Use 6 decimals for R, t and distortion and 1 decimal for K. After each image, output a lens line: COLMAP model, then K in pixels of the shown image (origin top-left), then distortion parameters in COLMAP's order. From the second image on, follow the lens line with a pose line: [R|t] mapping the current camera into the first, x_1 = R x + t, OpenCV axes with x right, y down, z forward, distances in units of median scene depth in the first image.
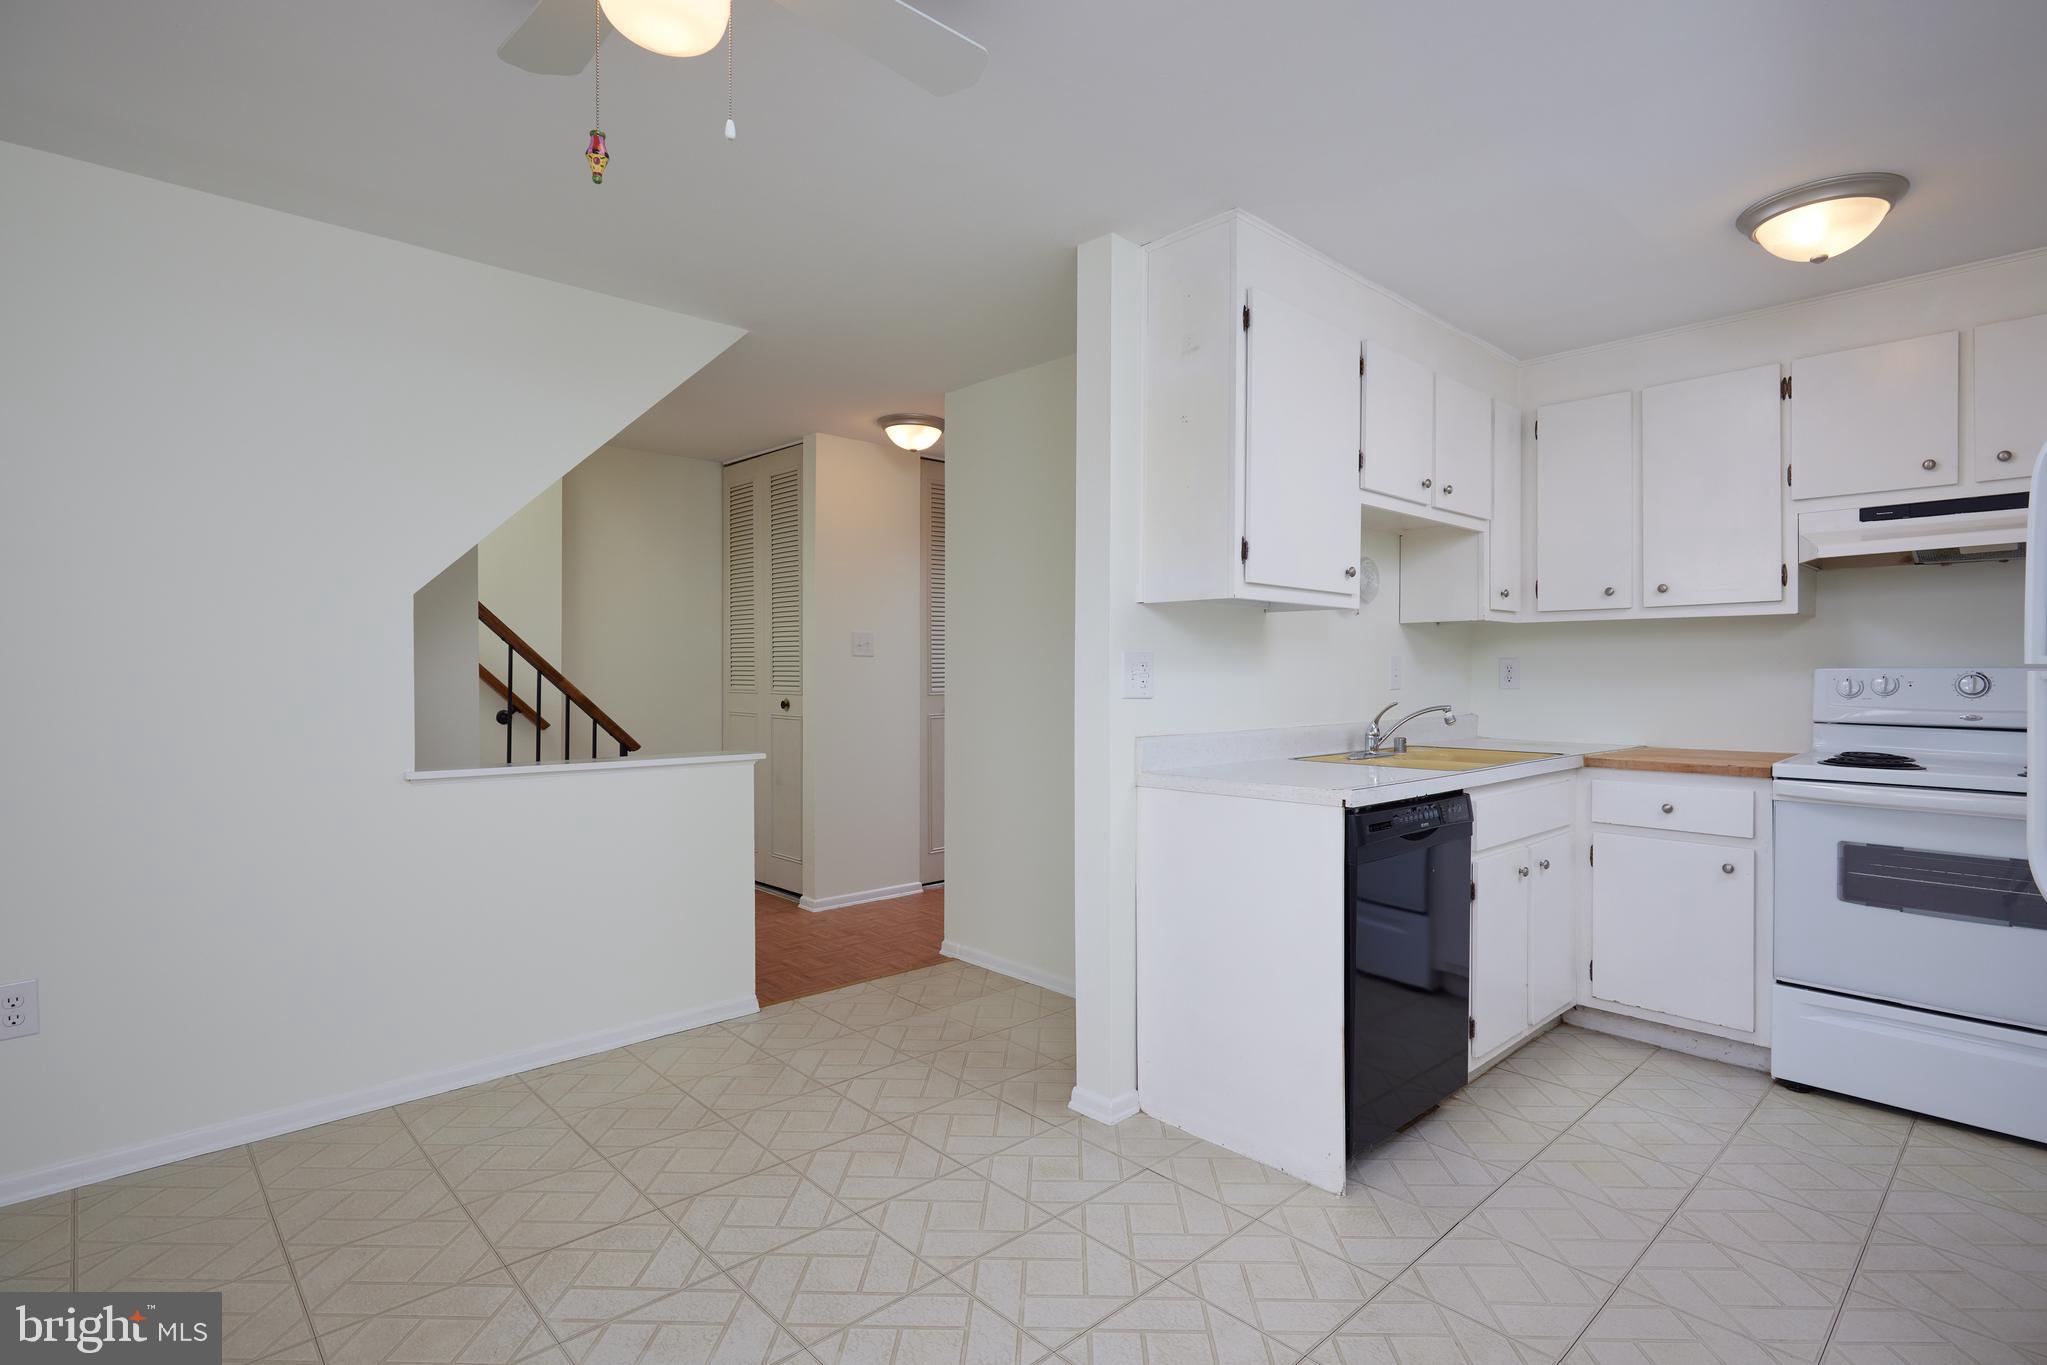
lens RADIAL K [[1009.7, 0, 1022.3], [0, 1009.7, 673.3], [0, 0, 1]] dist [0.017128, 0.000156]
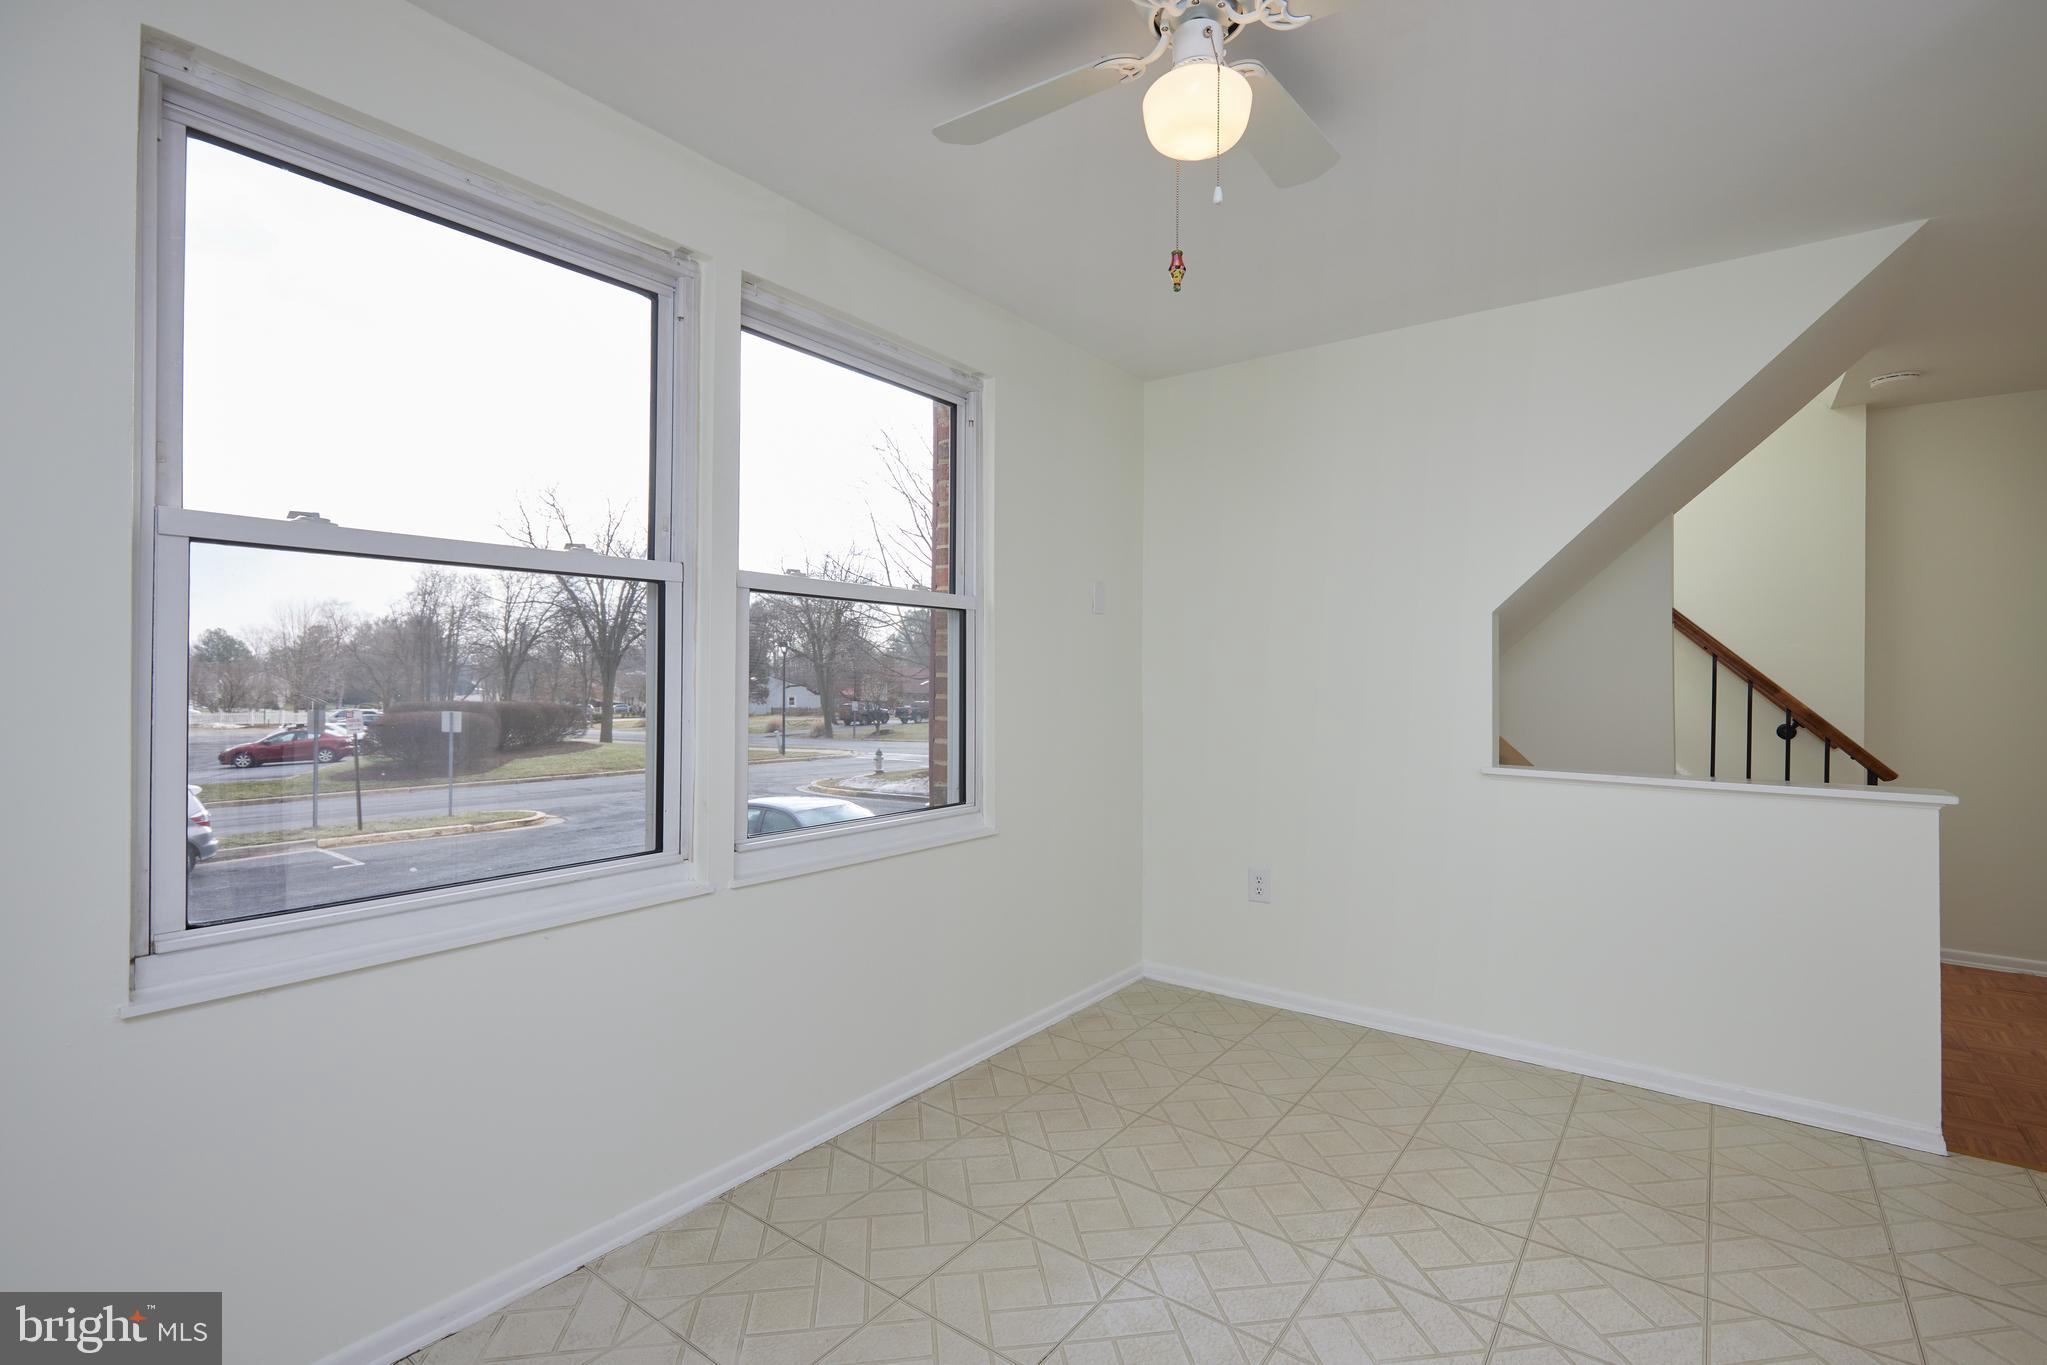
lens RADIAL K [[931.1, 0, 1040.7], [0, 931.1, 678.7], [0, 0, 1]] dist [-0.000900, -0.000054]
pose [[0.184596, 0.001966, -0.982812, 0.359724], [-0.005292, 0.999985, 0.001007, -0.002740], [0.982800, 0.005015, 0.184604, 0.324309]]
